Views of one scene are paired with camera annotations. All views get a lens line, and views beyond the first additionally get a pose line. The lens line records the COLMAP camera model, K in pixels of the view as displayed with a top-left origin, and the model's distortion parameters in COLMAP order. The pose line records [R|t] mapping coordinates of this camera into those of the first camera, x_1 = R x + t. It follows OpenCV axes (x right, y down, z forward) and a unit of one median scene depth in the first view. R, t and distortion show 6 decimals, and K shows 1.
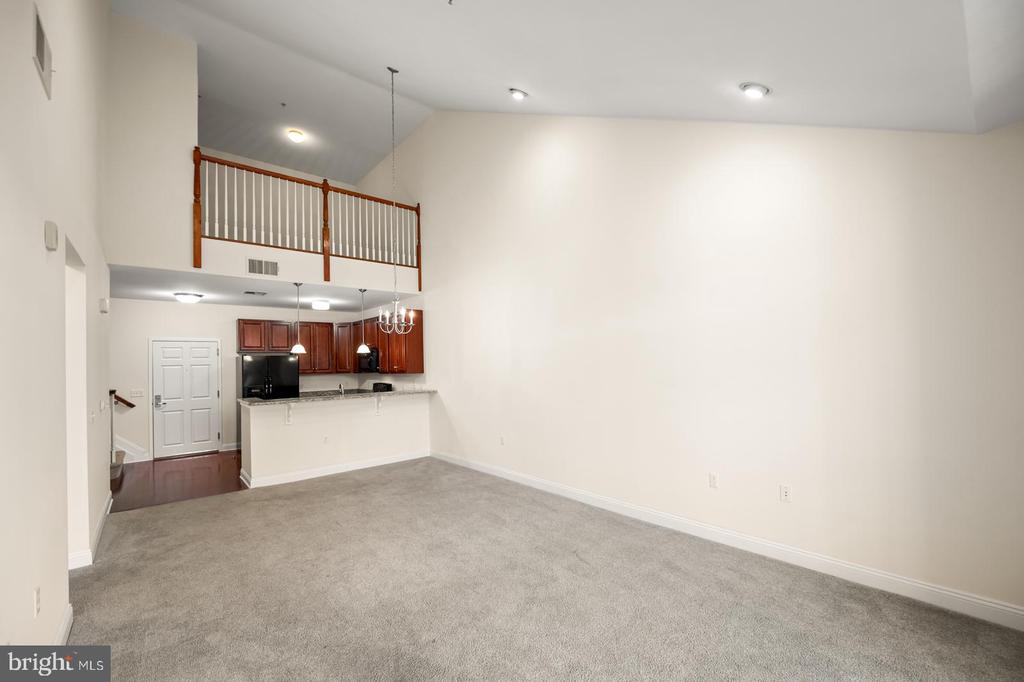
lens RADIAL K [[409.9, 0, 493.2], [0, 409.9, 357.5], [0, 0, 1]] dist [-0.009052, 0.000789]
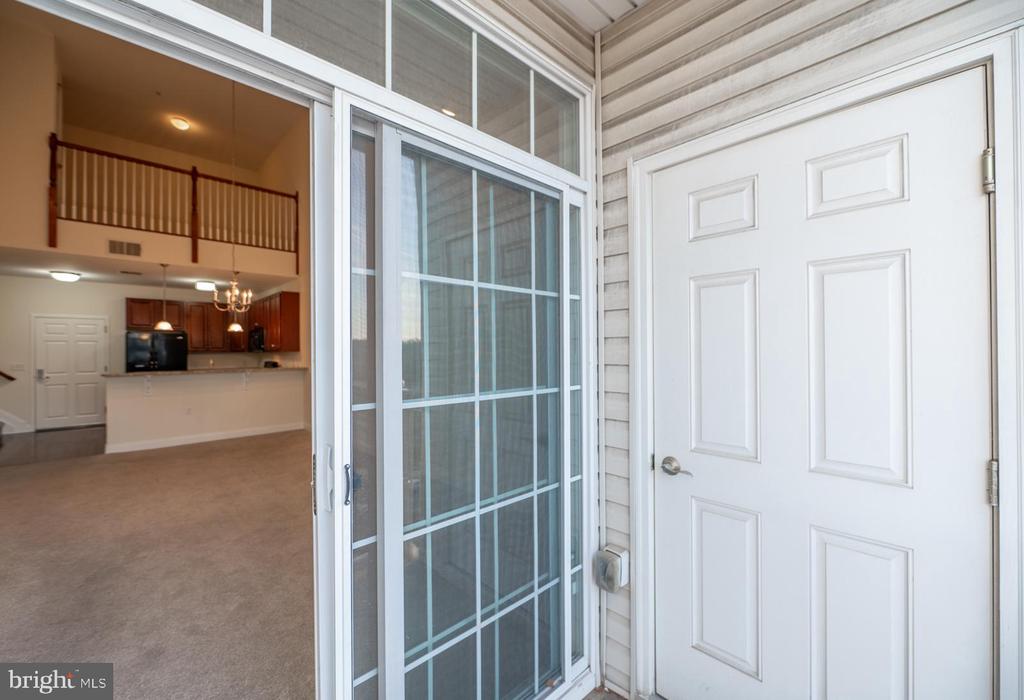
lens RADIAL K [[404.7, 0, 484.5], [0, 404.7, 349.3], [0, 0, 1]] dist [-0.014321, -0.000028]
pose [[0.997988, 0.013196, 0.062012, 0.274847], [-0.013991, 0.999825, 0.012392, 0.014500], [-0.061838, -0.013235, 0.997998, -0.088174]]
